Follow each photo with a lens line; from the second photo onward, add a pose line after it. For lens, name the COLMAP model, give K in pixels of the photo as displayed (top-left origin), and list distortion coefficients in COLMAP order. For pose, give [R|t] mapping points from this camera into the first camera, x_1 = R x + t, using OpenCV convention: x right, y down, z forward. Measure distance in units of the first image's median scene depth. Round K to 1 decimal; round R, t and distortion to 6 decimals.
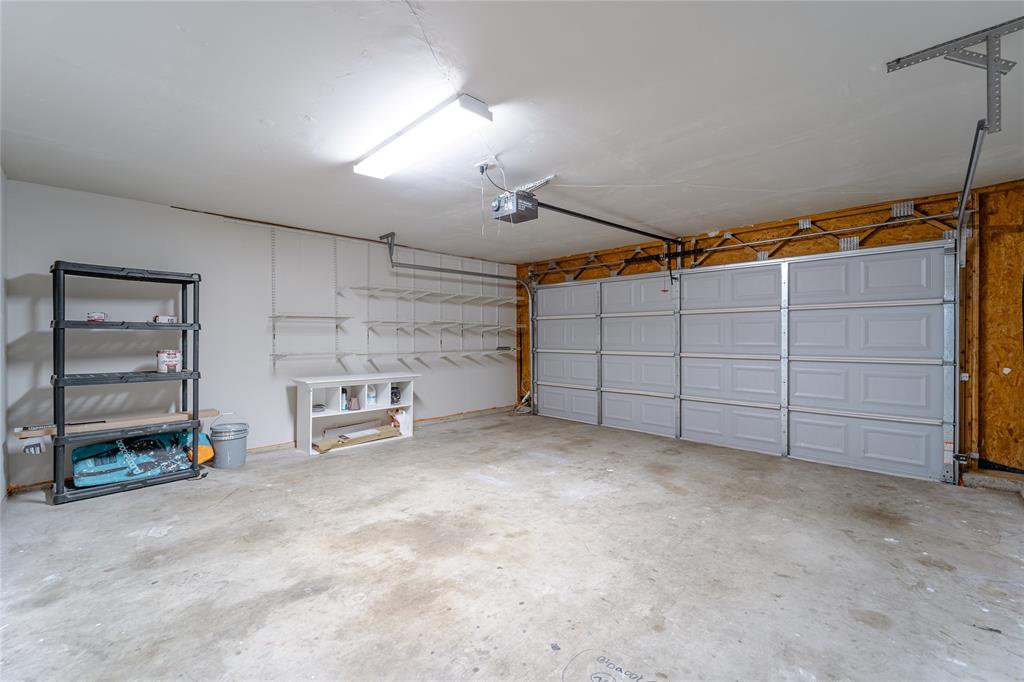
lens RADIAL K [[420.6, 0, 502.3], [0, 420.6, 337.4], [0, 0, 1]] dist [0.003149, -0.001680]
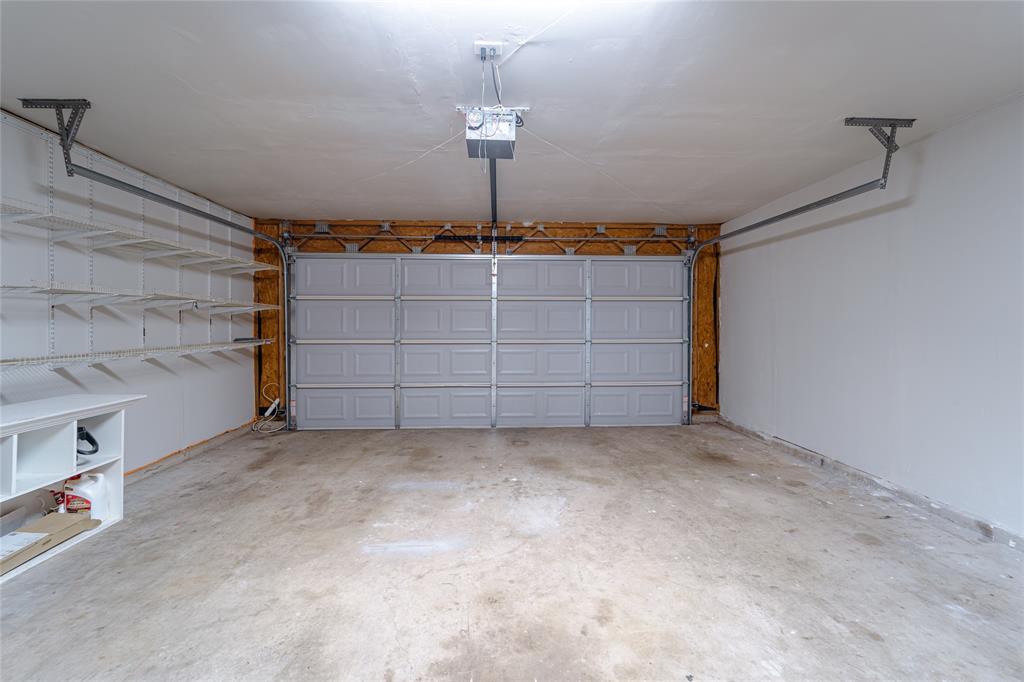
lens RADIAL K [[420.6, 0, 513.3], [0, 420.6, 324.1], [0, 0, 1]] dist [0.003149, -0.001680]
pose [[0.670461, -0.001161, 0.741944, -0.334705], [0.000128, 0.999999, 0.001449, -0.000824], [-0.741945, -0.000876, 0.670460, 0.380430]]
